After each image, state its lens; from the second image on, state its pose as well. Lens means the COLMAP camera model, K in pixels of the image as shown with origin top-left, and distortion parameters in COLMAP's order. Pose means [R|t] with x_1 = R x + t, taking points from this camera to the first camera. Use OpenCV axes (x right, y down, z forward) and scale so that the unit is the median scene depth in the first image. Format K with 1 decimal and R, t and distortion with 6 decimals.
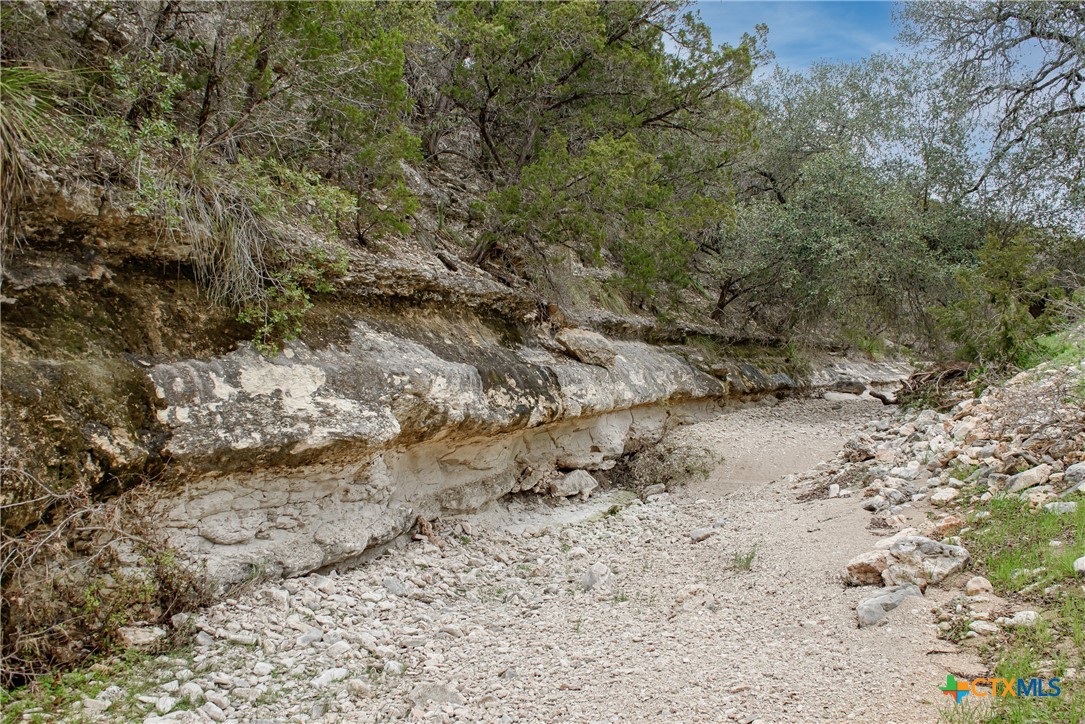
lens RADIAL K [[743.3, 0, 542.5], [0, 743.3, 362.0], [0, 0, 1]] dist [-0.048444, -0.002019]
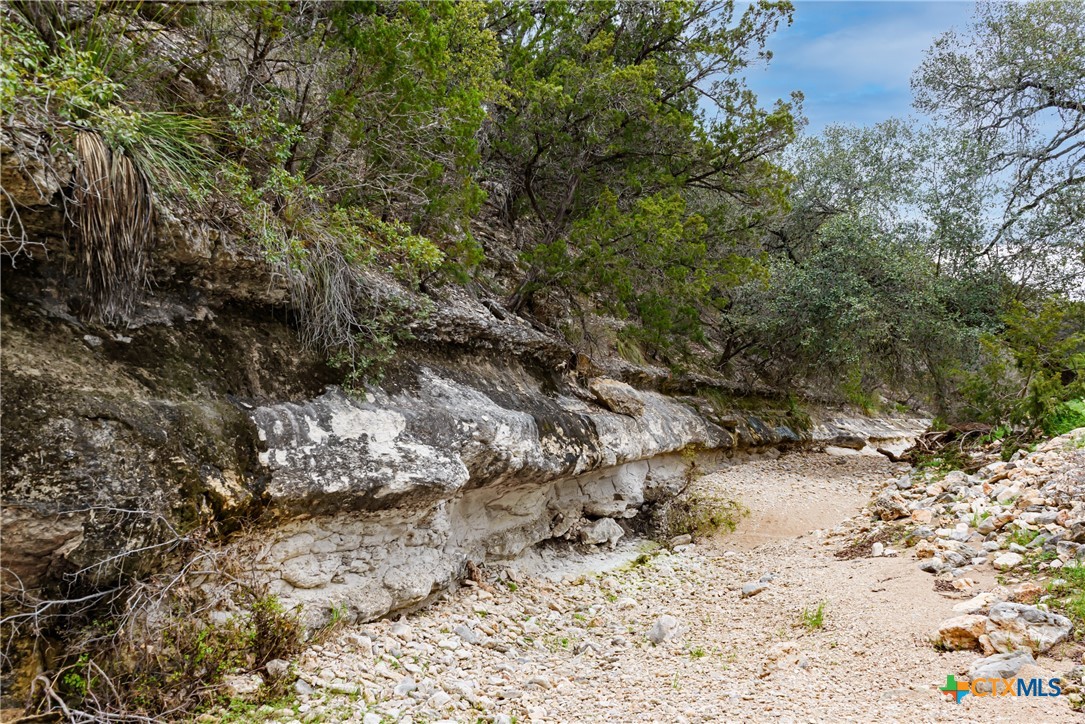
lens RADIAL K [[734.1, 0, 542.5], [0, 734.1, 362.0], [0, 0, 1]] dist [0.003362, 0.001039]
pose [[0.999176, 0.035544, 0.019577, -0.084073], [-0.034344, 0.997692, -0.058582, -0.006705], [-0.021614, 0.057862, 0.998091, -0.013140]]
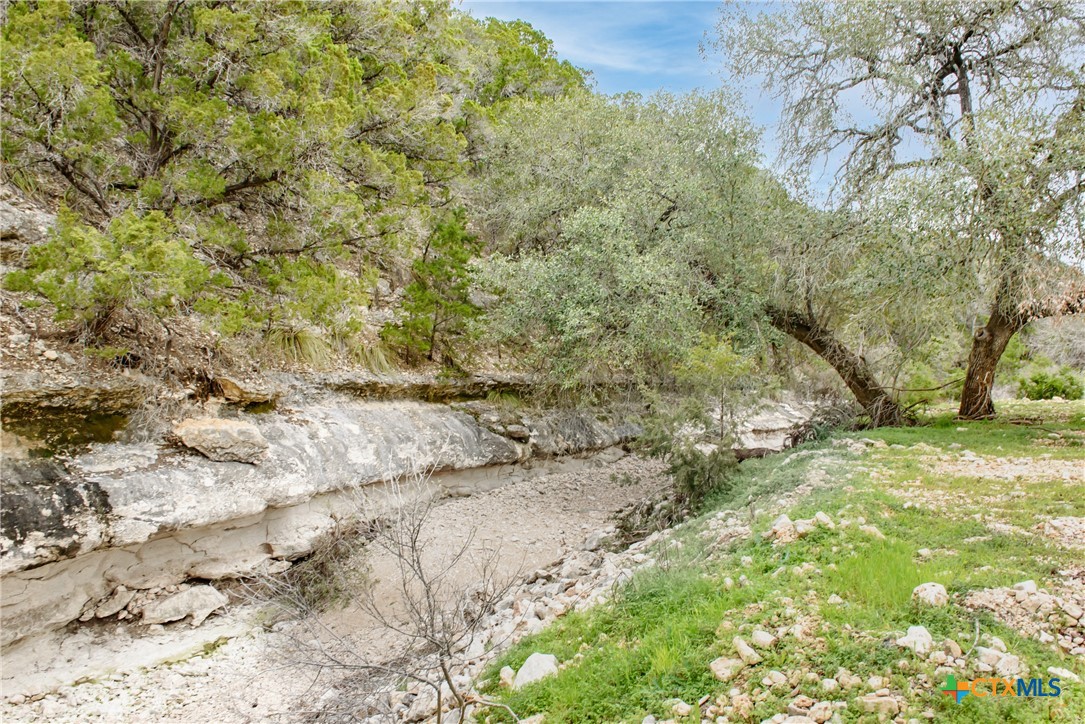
lens RADIAL K [[743.3, 0, 542.5], [0, 743.3, 362.0], [0, 0, 1]] dist [-0.048444, -0.002019]
pose [[0.998598, 0.051673, 0.011484, 0.533709], [-0.051801, 0.998596, 0.011100, -0.178324], [-0.010895, -0.011679, 0.999872, 0.209199]]
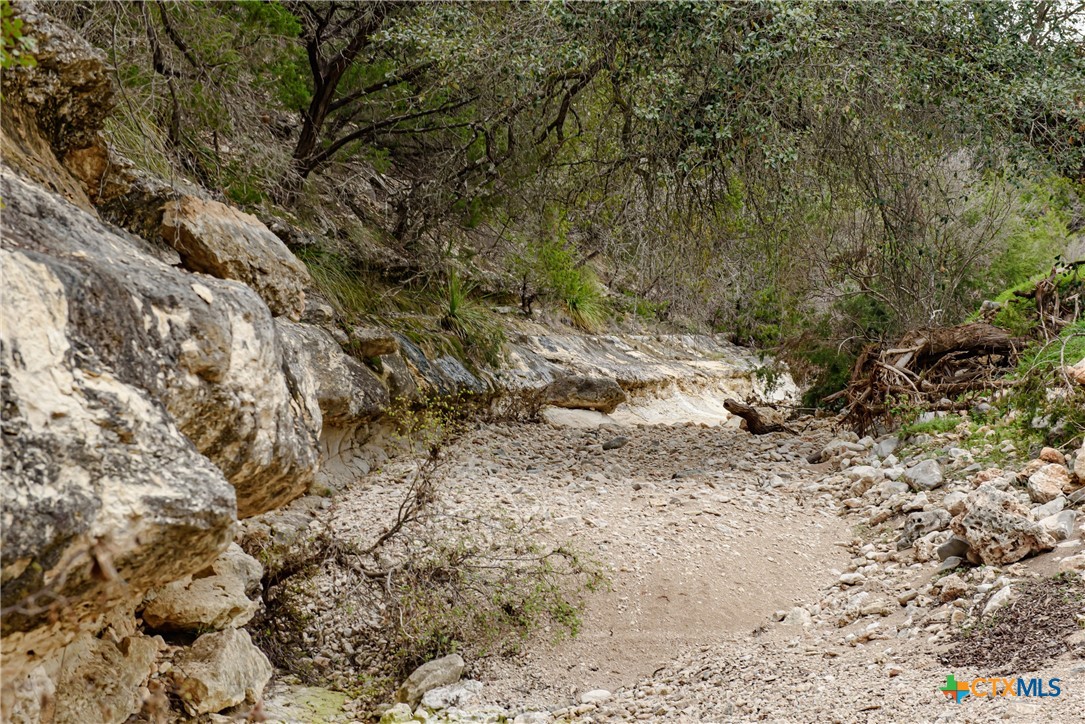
lens RADIAL K [[2051.6, 0, 542.5], [0, 2051.6, 362.0], [0, 0, 1]] dist [0.088600, 0.111583]
pose [[0.883489, 0.001493, 0.468450, -0.325327], [-0.006280, 0.999943, 0.008658, 0.023546], [-0.468410, -0.010591, 0.883448, 0.168298]]
